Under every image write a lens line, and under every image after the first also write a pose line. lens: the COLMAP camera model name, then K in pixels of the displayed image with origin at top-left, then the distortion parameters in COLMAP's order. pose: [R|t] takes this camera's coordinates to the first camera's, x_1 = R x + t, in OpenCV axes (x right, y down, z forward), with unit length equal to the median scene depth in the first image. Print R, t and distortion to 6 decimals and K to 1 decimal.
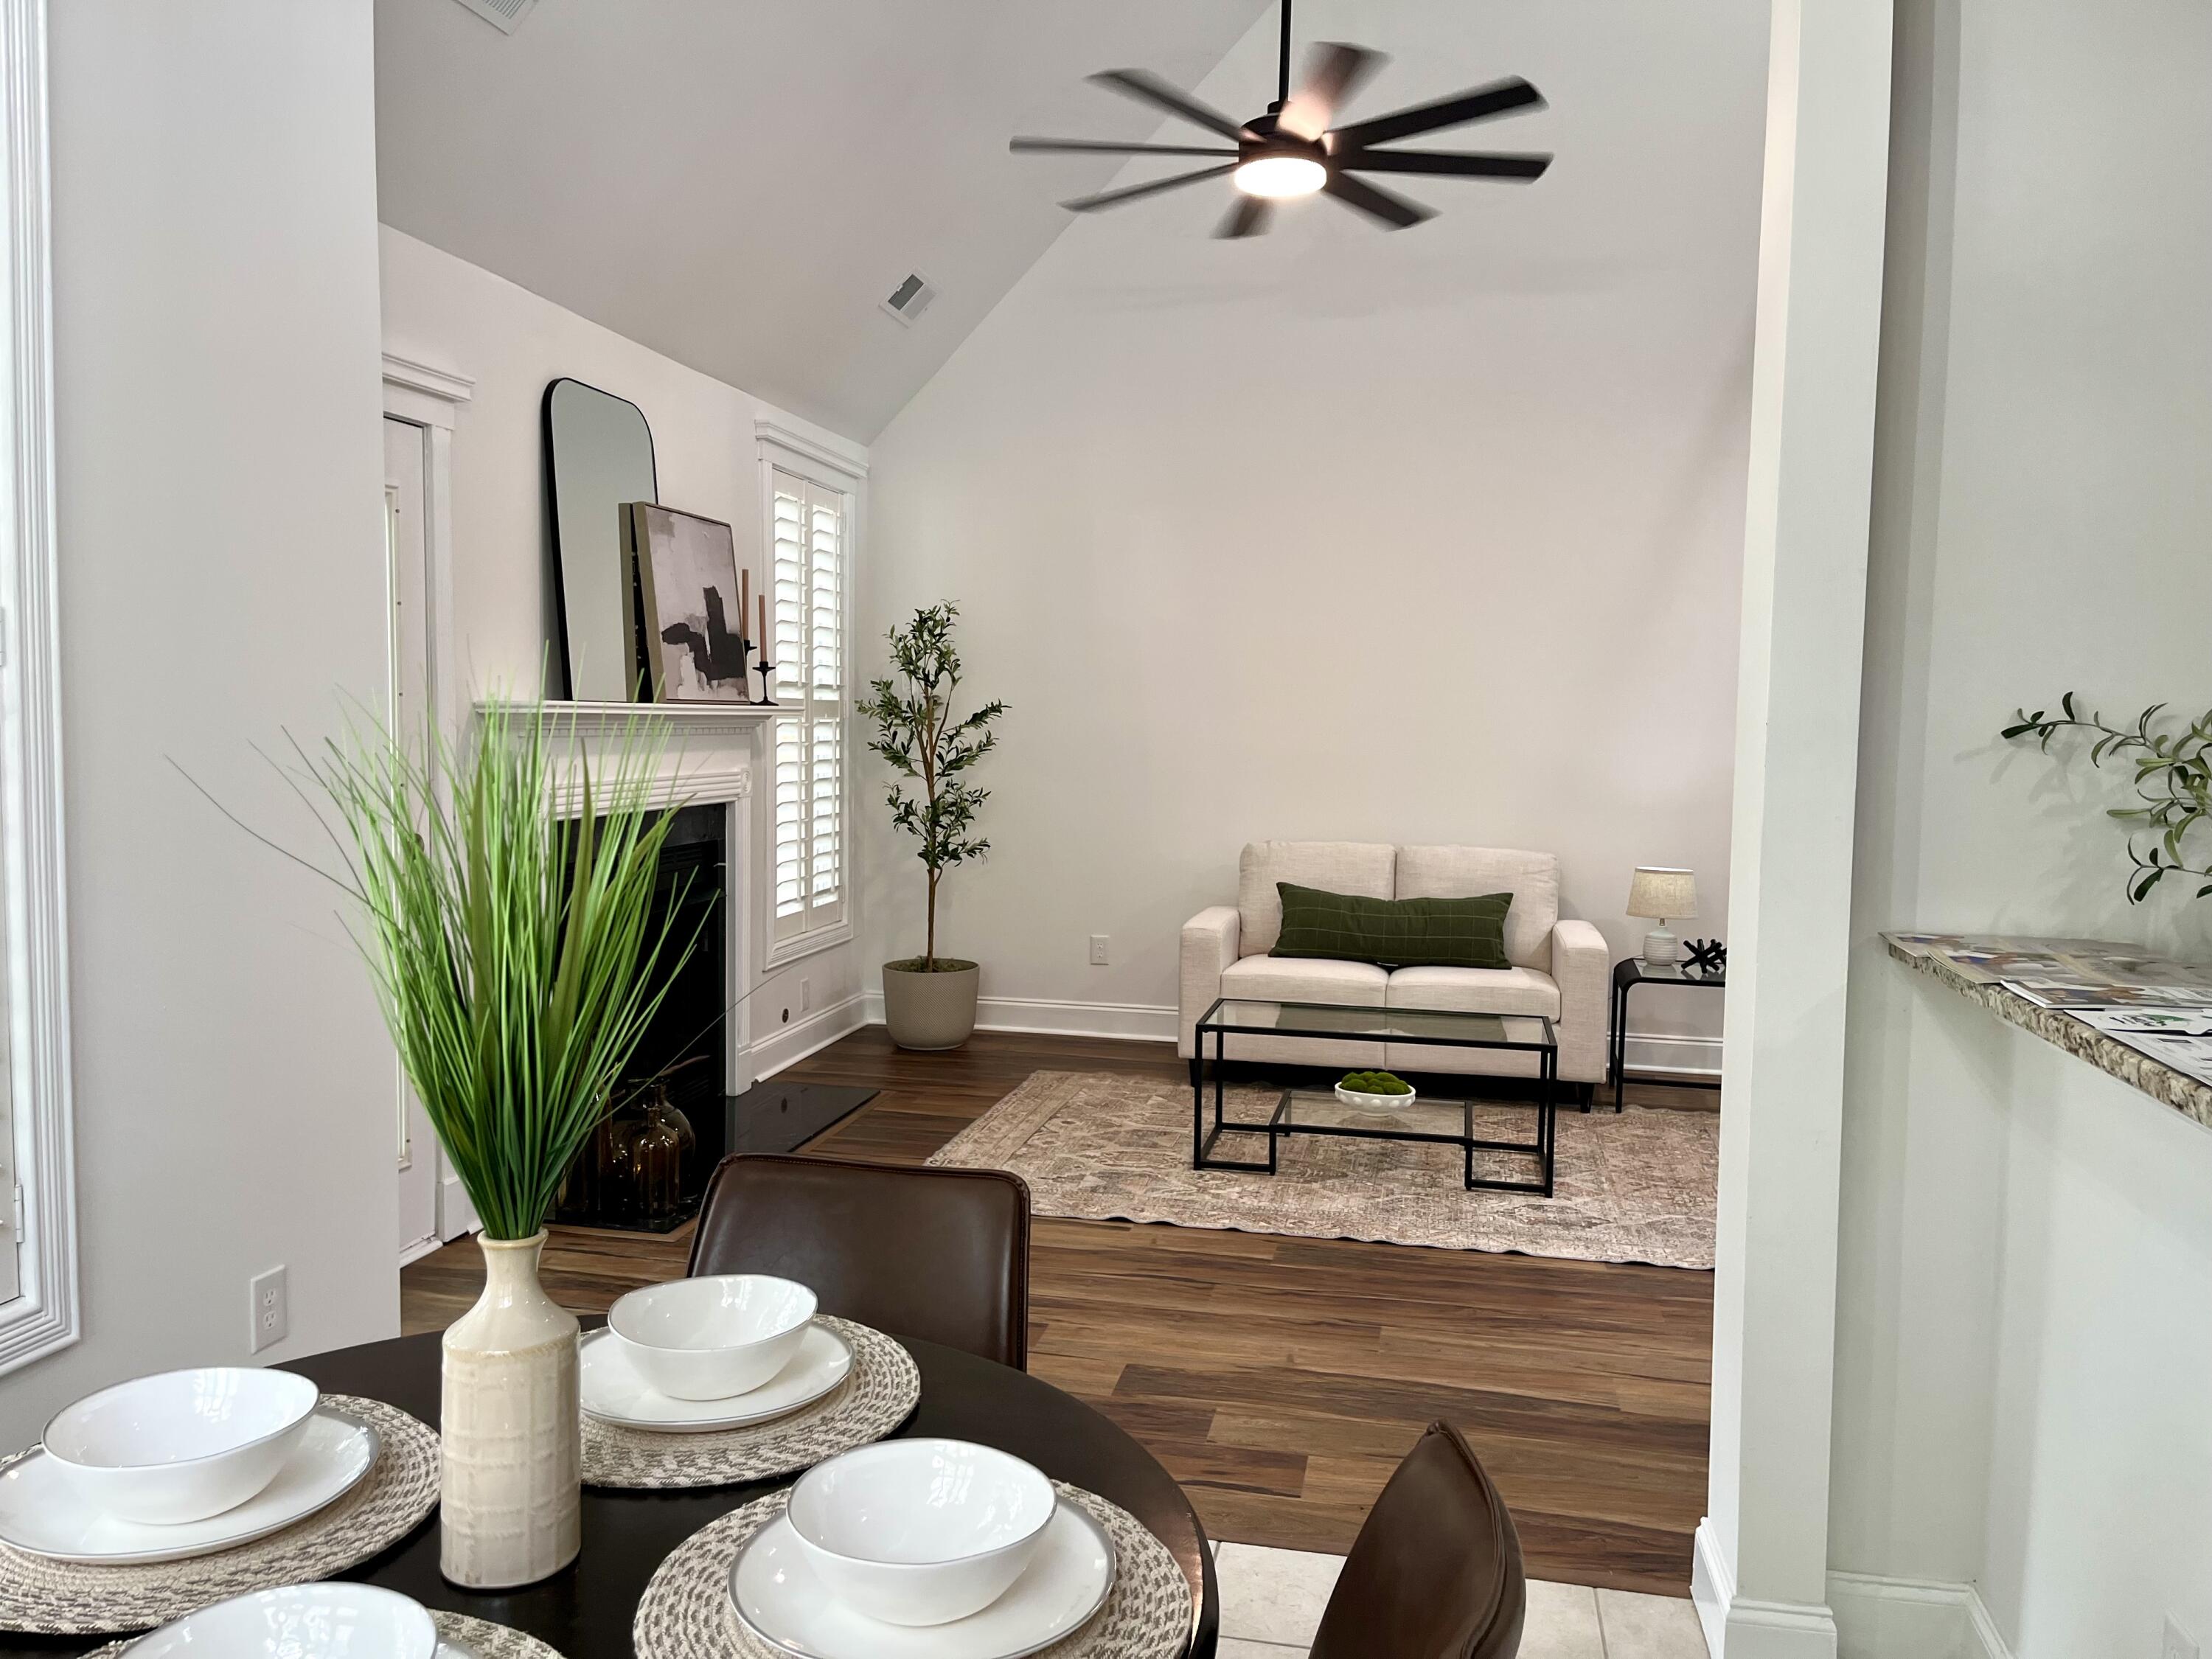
lens RADIAL K [[1679.5, 0, 1103.9], [0, 1679.5, 829.3], [0, 0, 1]] dist [0.045323, -0.031630]
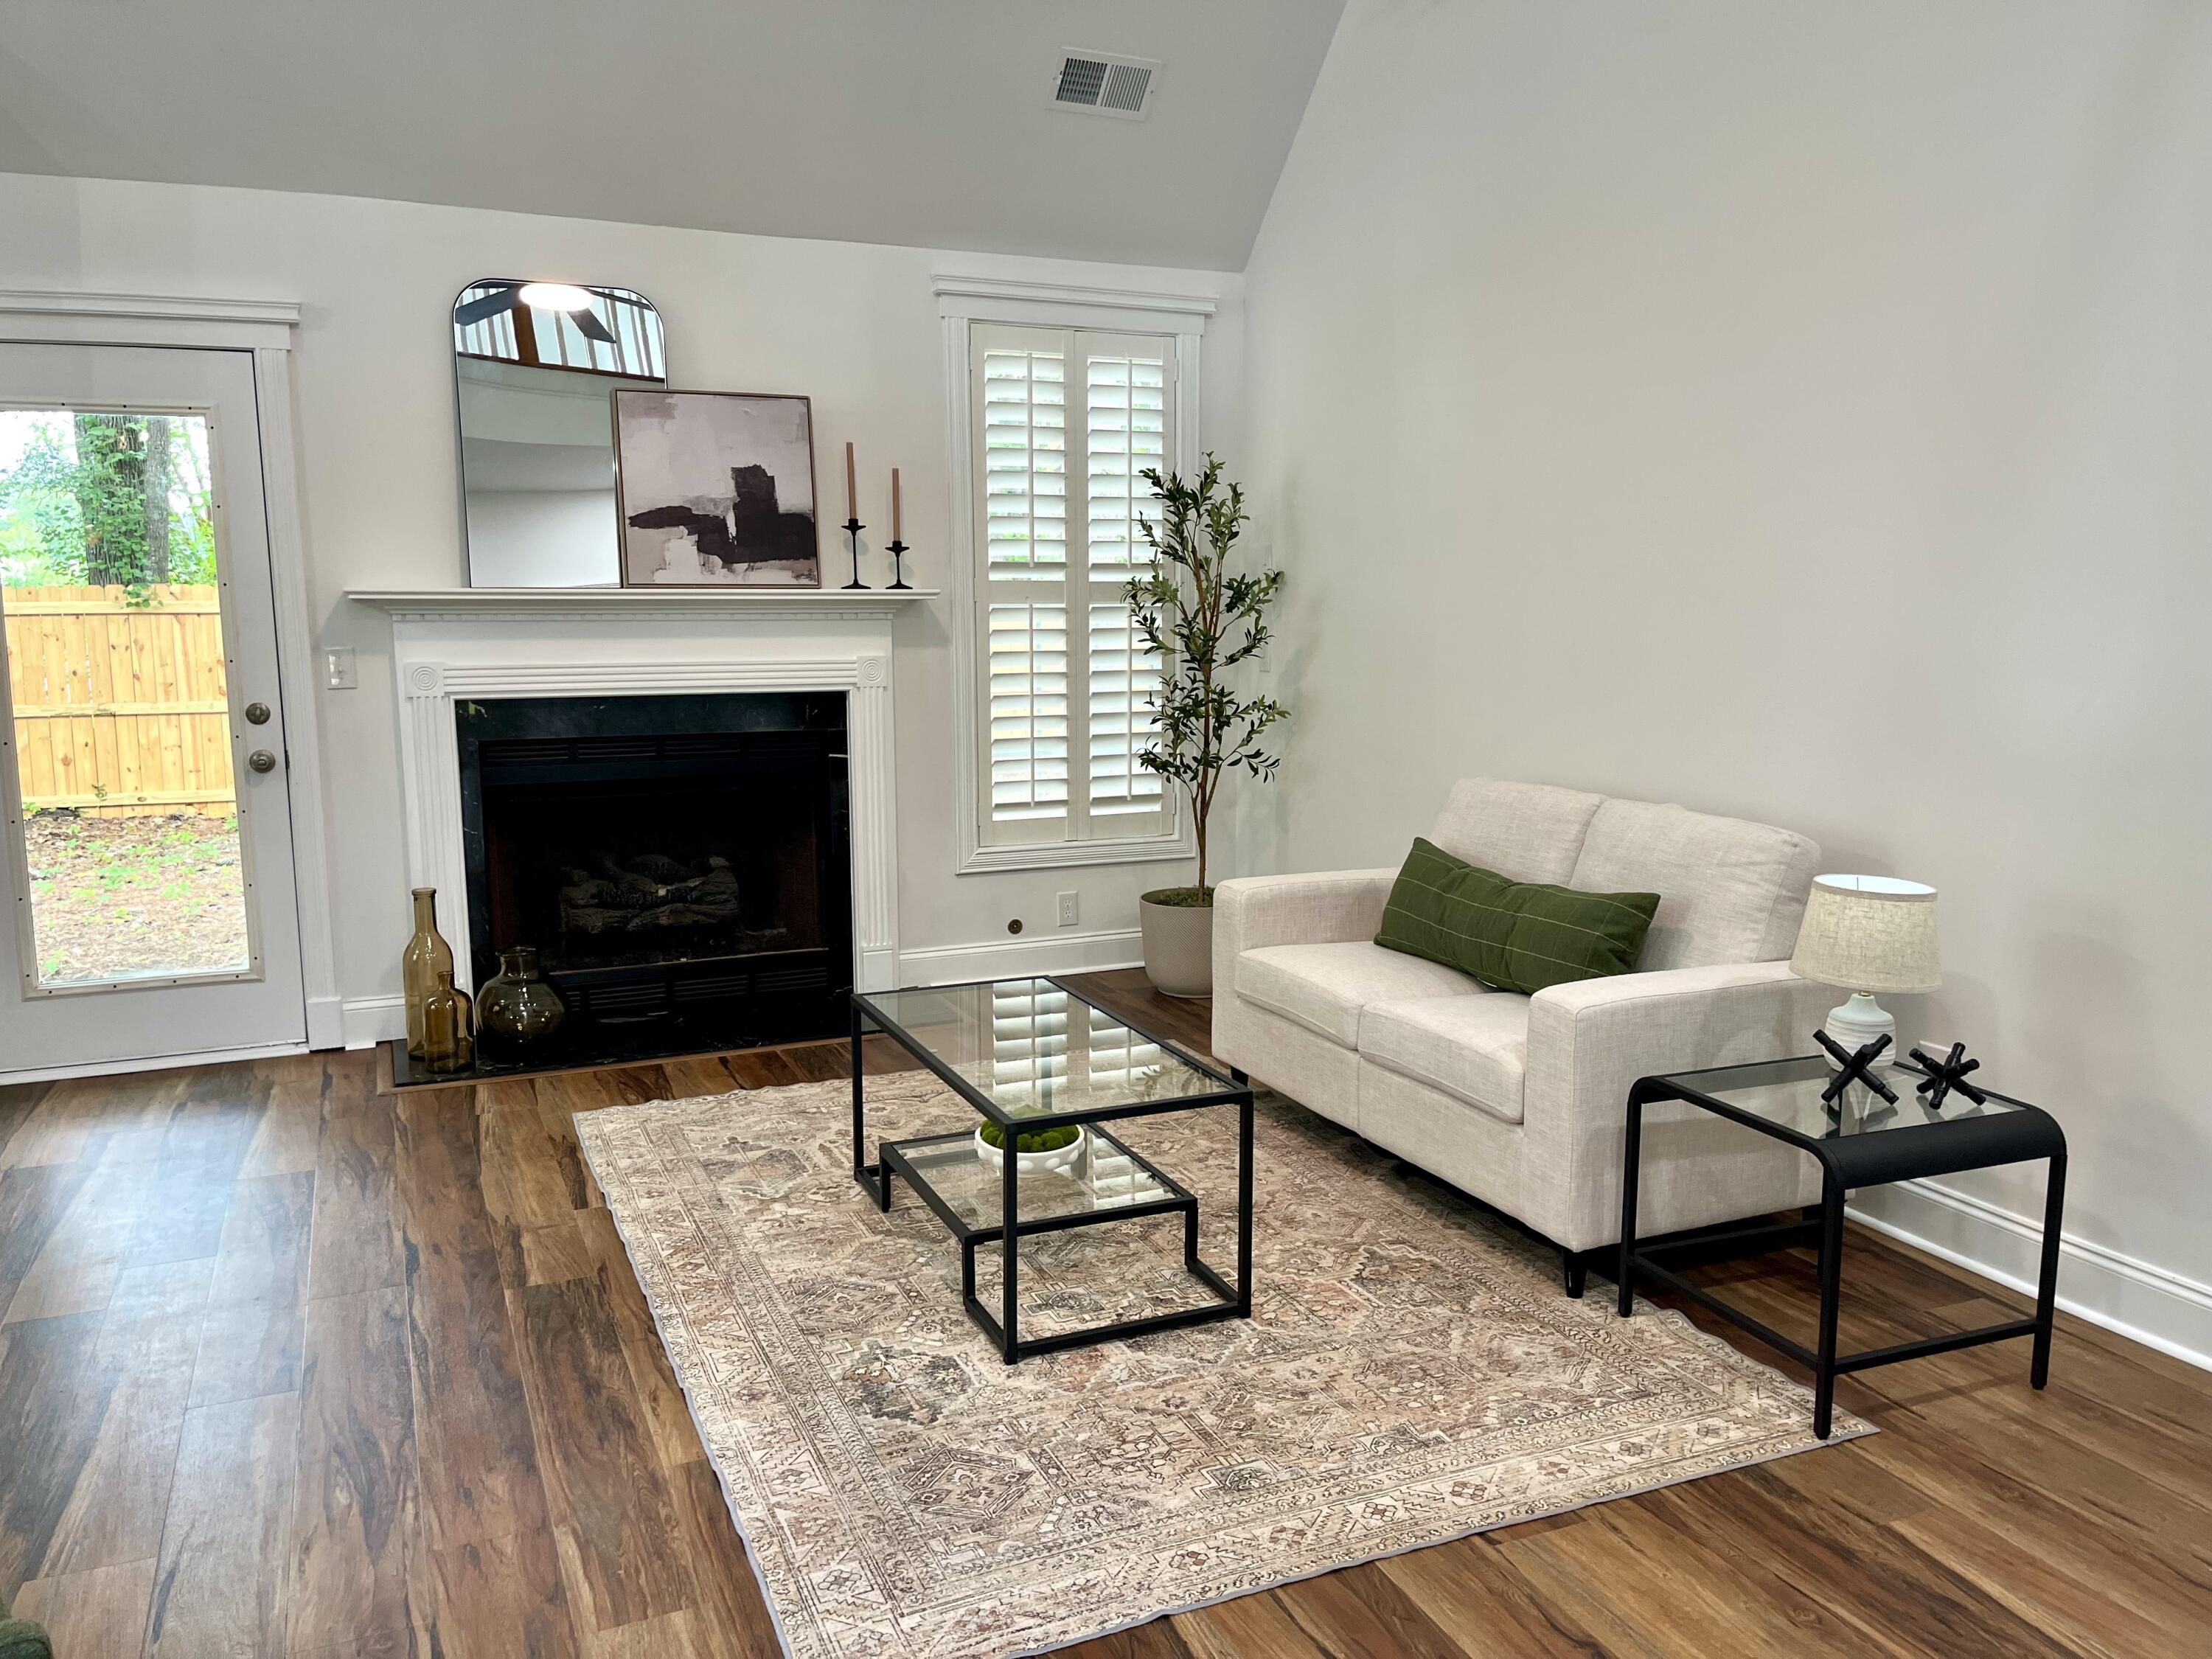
lens RADIAL K [[1679.5, 0, 1126.6], [0, 1679.5, 832.9], [0, 0, 1]] dist [0.045323, -0.031630]
pose [[0.579442, 0.097158, -0.809201, 0.632226], [-0.045149, 0.995171, 0.087157, -0.025944], [0.813762, -0.013968, 0.581031, 0.556098]]
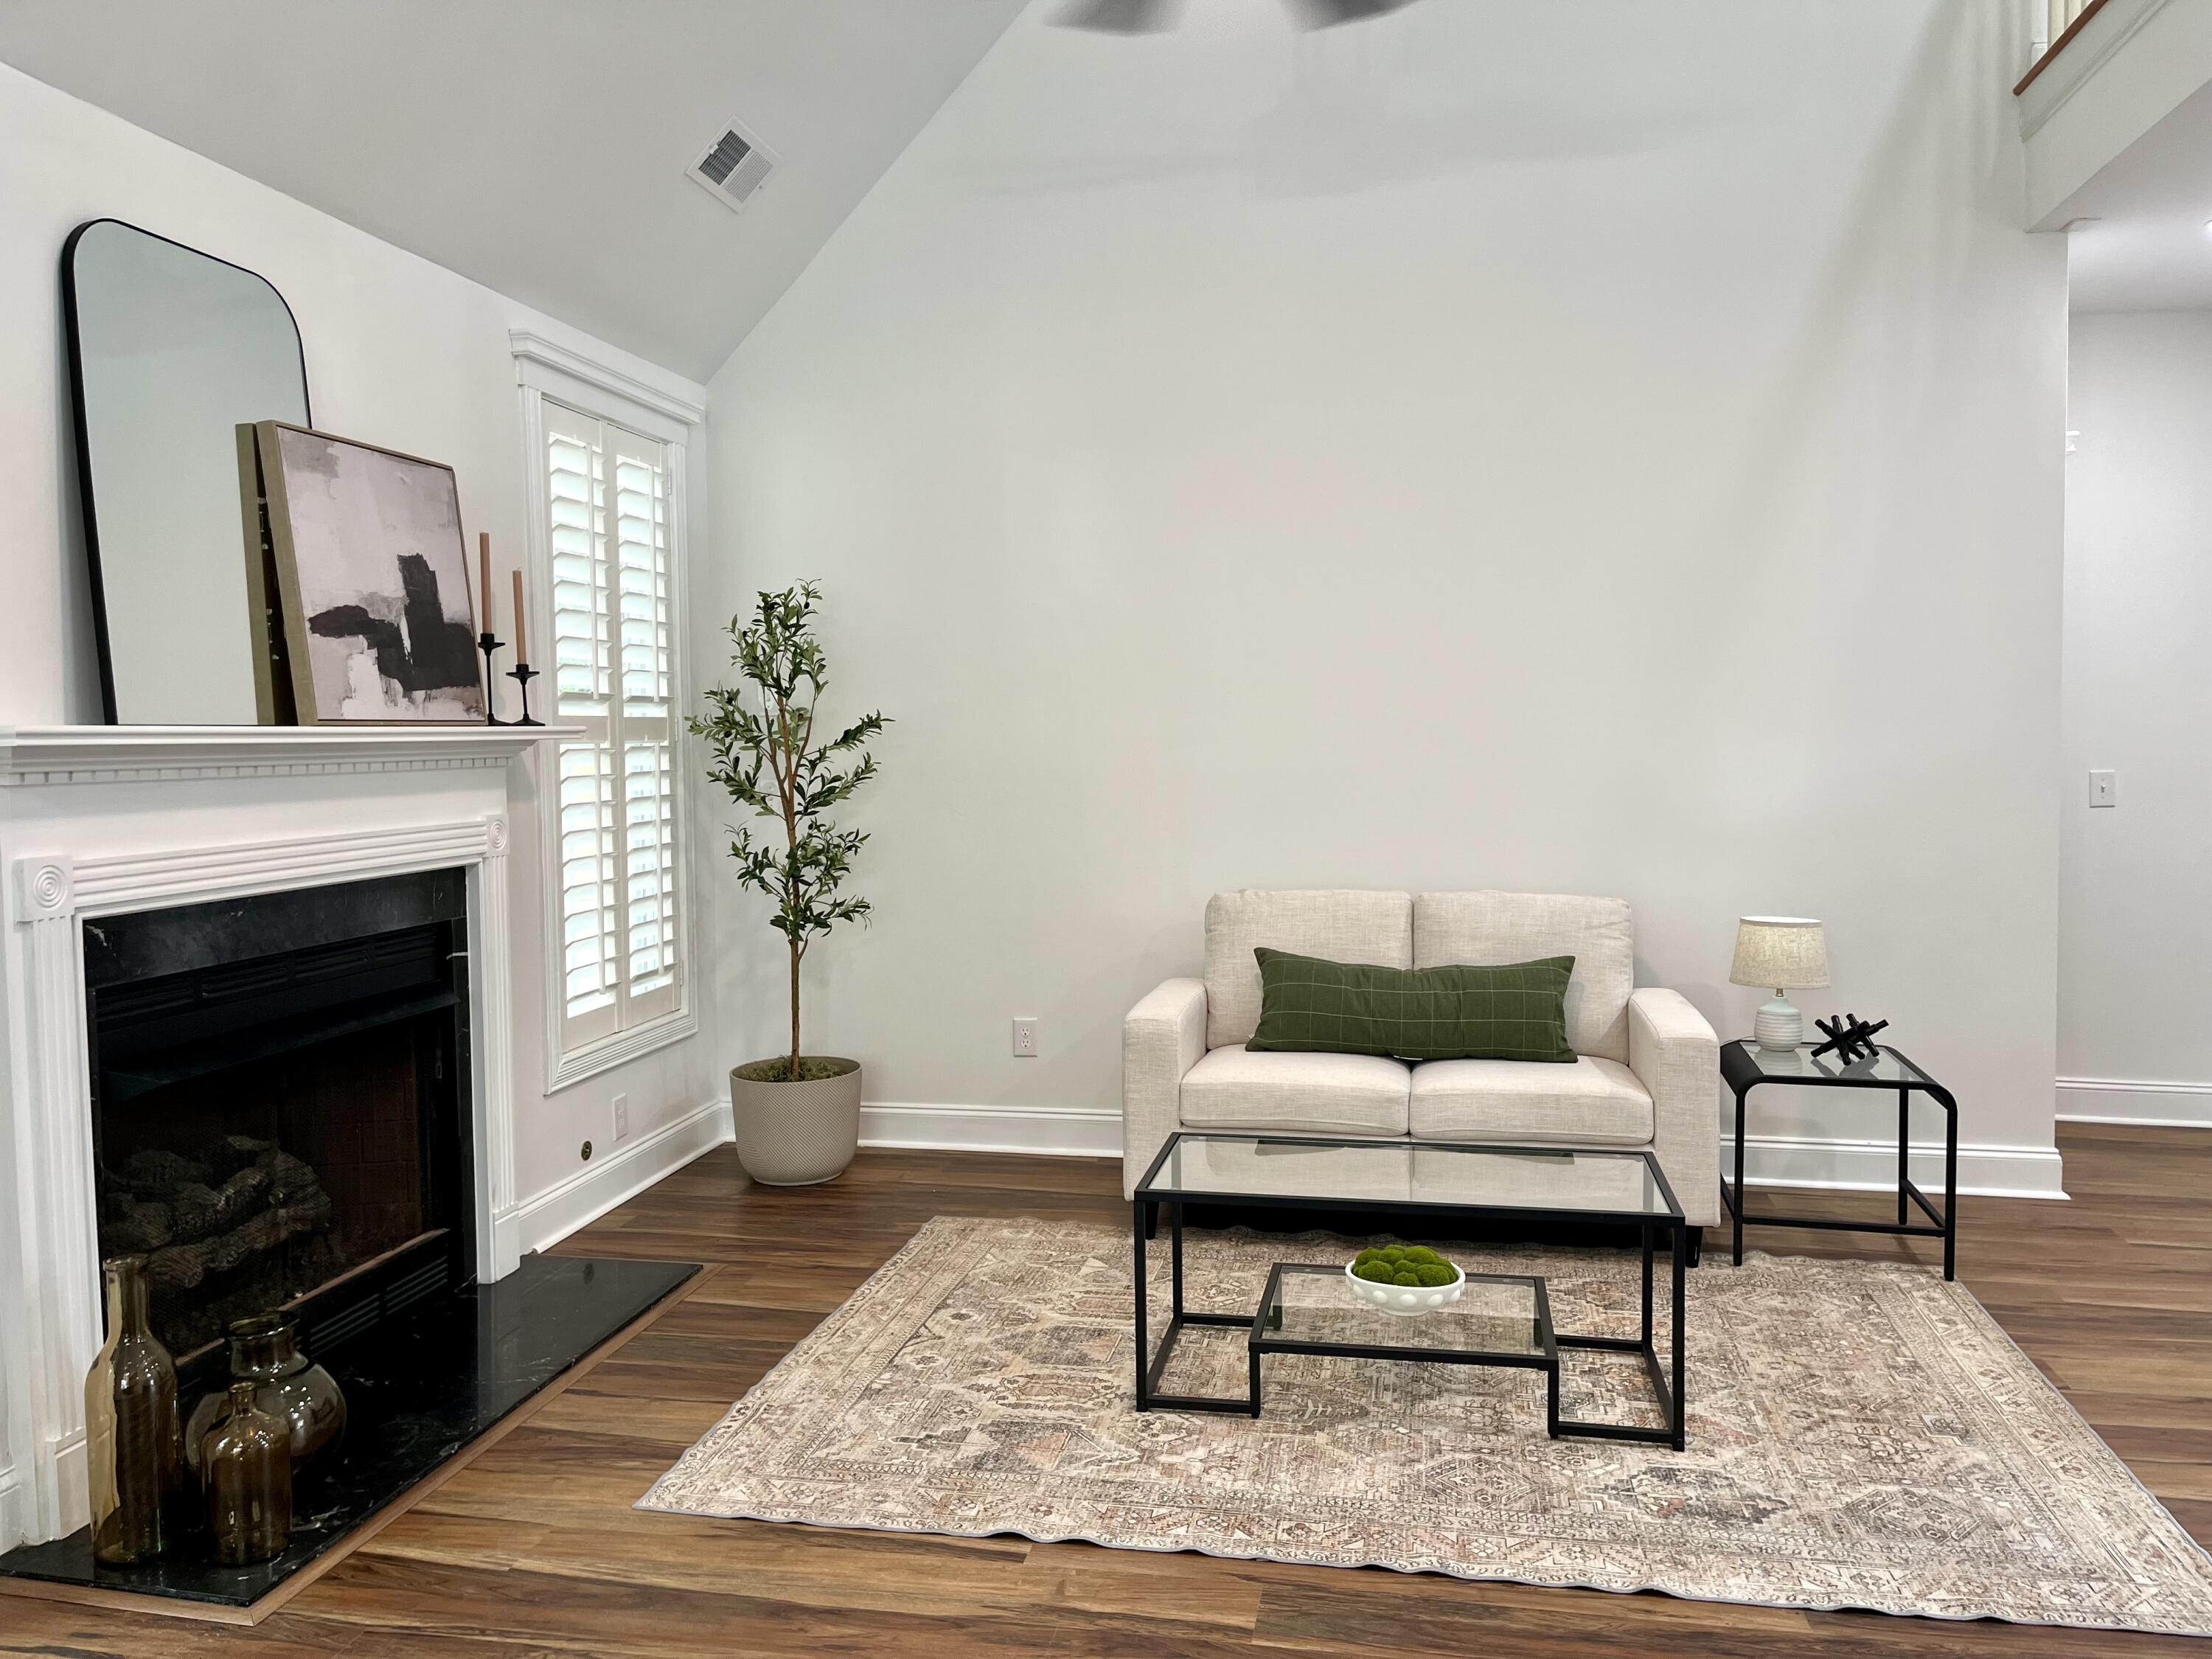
lens RADIAL K [[1679.5, 0, 1121.4], [0, 1679.5, 809.3], [0, 0, 1]] dist [0.045323, -0.031630]
pose [[0.999508, -0.025407, 0.018409, 0.035159], [0.025776, 0.999466, -0.020081, -0.017703], [-0.017889, 0.020546, 0.999629, 0.282896]]
